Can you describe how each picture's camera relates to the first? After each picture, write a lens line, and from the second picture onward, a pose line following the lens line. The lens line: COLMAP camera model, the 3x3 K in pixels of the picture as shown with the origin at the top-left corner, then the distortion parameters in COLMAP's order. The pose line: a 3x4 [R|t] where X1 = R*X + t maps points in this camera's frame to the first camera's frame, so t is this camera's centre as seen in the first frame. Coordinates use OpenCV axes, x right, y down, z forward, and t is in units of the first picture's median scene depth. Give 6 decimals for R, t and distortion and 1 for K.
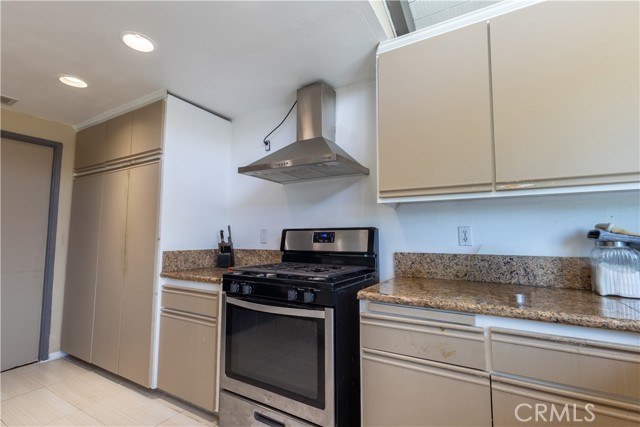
lens RADIAL K [[293.7, 0, 319.2], [0, 293.7, 214.1], [0, 0, 1]] dist [0.001361, 0.001068]
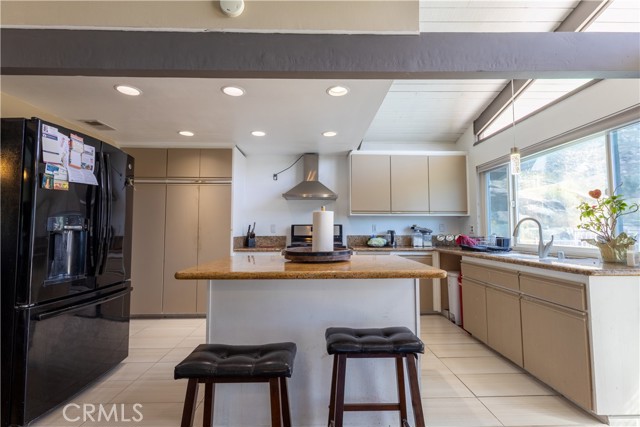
lens RADIAL K [[293.7, 0, 321.5], [0, 293.7, 214.5], [0, 0, 1]] dist [0.001361, 0.001068]
pose [[0.849320, 0.029911, 0.527030, -1.030200], [-0.040318, 0.999153, 0.008269, -0.042265], [-0.526336, -0.028272, 0.849806, -0.771067]]
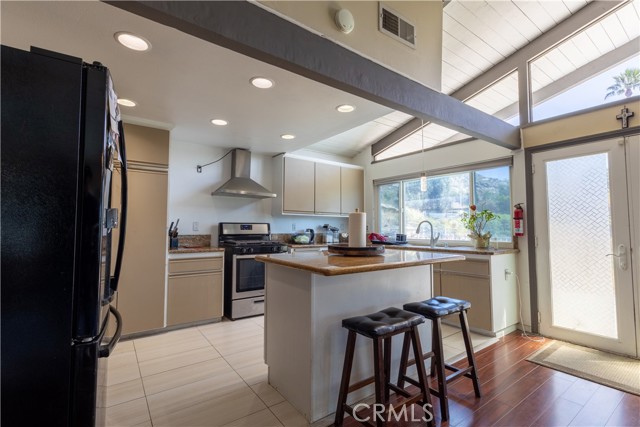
lens RADIAL K [[293.7, 0, 319.2], [0, 293.7, 213.8], [0, 0, 1]] dist [0.001361, 0.001068]
pose [[0.401817, 0.050618, 0.914320, -1.608007], [-0.072478, 0.997097, -0.023348, -0.003828], [-0.912847, -0.056887, 0.404319, -0.281068]]
